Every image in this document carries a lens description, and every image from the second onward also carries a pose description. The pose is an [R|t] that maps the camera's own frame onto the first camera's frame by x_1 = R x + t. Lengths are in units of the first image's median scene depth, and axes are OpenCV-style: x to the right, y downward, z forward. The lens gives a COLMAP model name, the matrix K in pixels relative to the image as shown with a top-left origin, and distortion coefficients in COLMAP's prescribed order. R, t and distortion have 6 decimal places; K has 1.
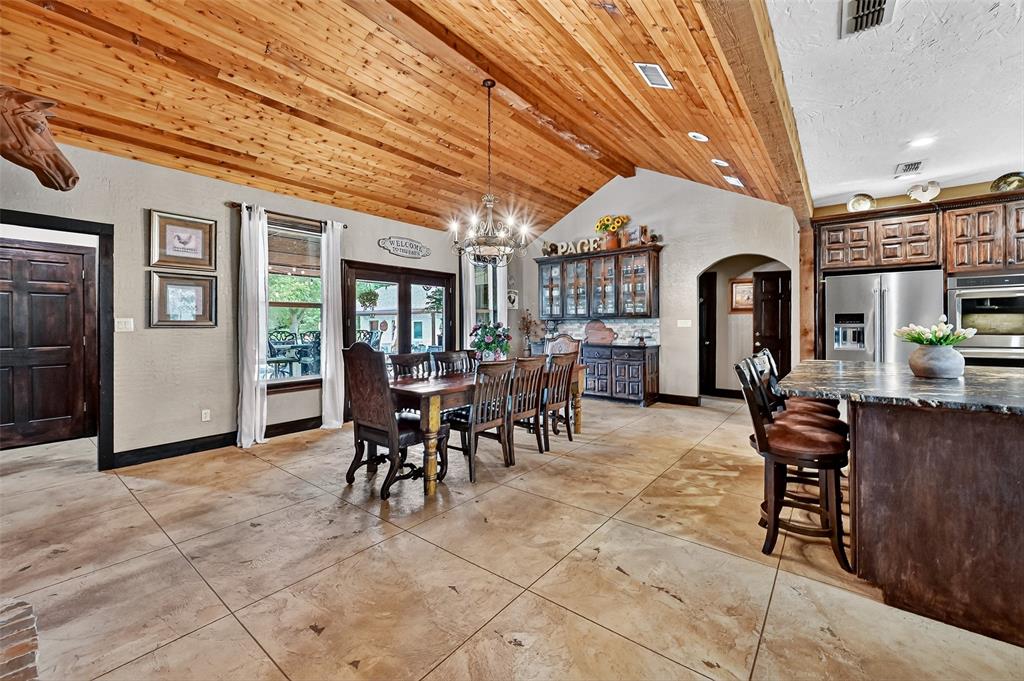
lens RADIAL K [[410.2, 0, 515.4], [0, 410.2, 321.0], [0, 0, 1]] dist [-0.000520, 0.000622]
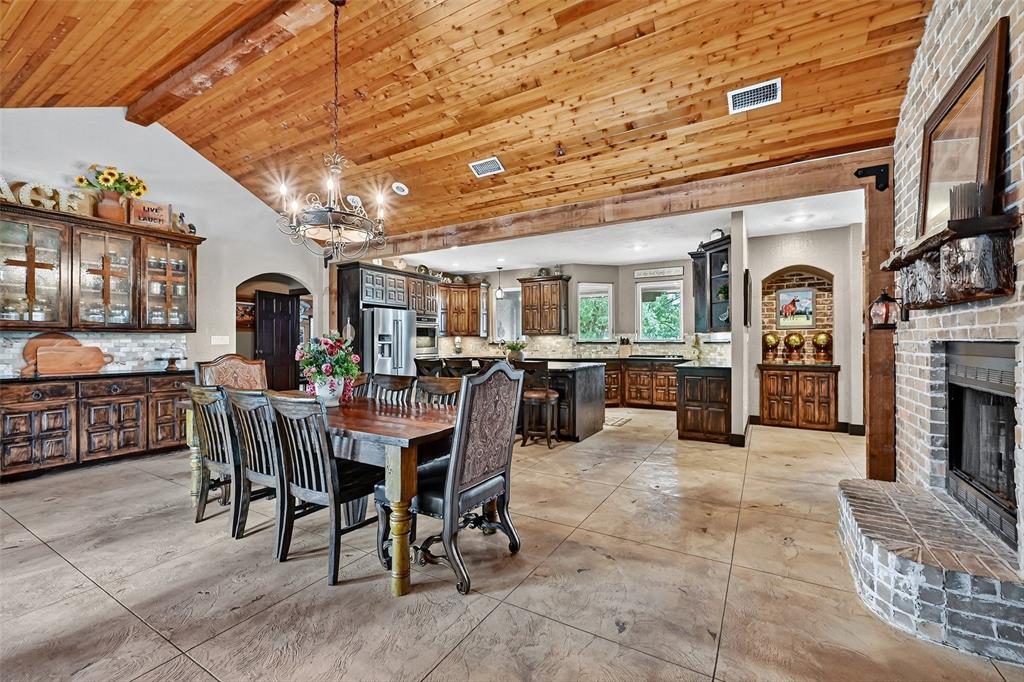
lens RADIAL K [[431.5, 0, 509.5], [0, 431.5, 344.1], [0, 0, 1]] dist [0.005098, 0.000385]
pose [[-0.131577, -0.000235, 0.991306, -0.525107], [-0.006238, 0.999980, -0.000591, 0.010241], [-0.991286, -0.006262, -0.131576, 0.507324]]
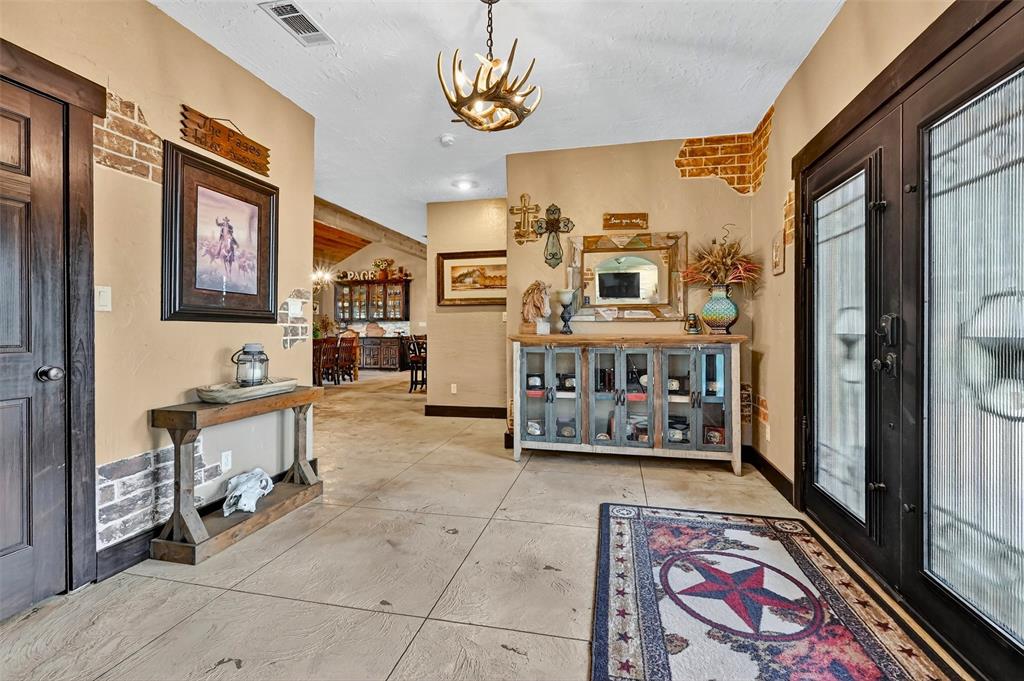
lens RADIAL K [[431.5, 0, 509.7], [0, 431.5, 332.7], [0, 0, 1]] dist [0.005098, 0.000385]
pose [[0.902723, 0.002971, 0.430211, -0.050194], [-0.006907, 0.999947, 0.007589, 0.024766], [-0.430166, -0.009822, 0.902696, -0.822209]]
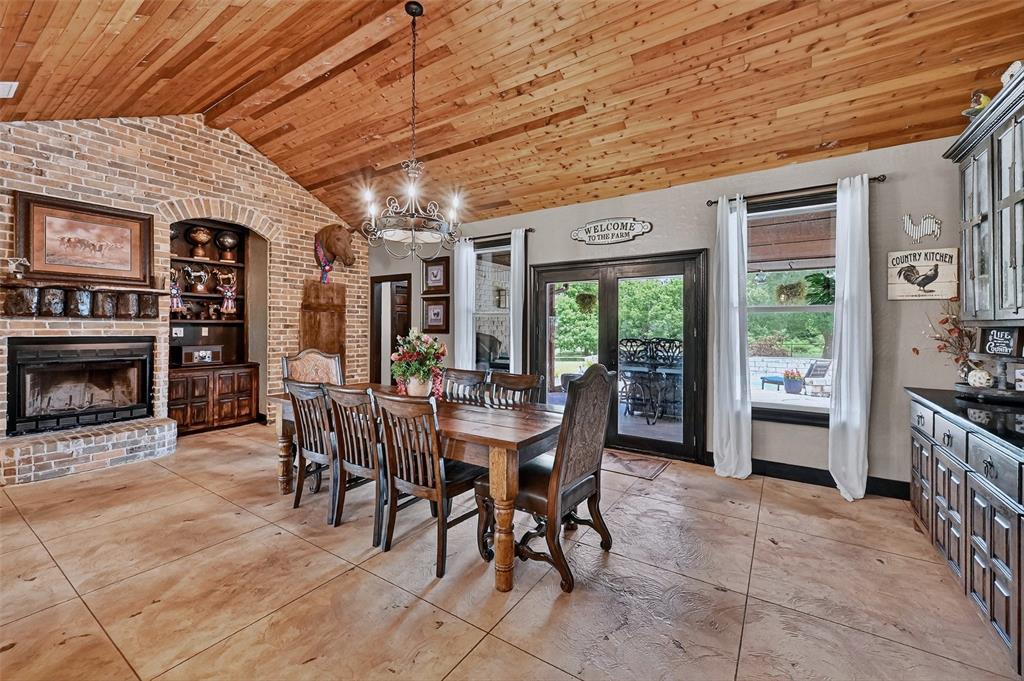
lens RADIAL K [[410.2, 0, 510.6], [0, 410.2, 323.3], [0, 0, 1]] dist [-0.000520, 0.000622]
pose [[0.085027, -0.000021, -0.996379, 0.432711], [0.008636, 0.999962, 0.000716, -0.011293], [0.996341, -0.008665, 0.085024, 0.705117]]
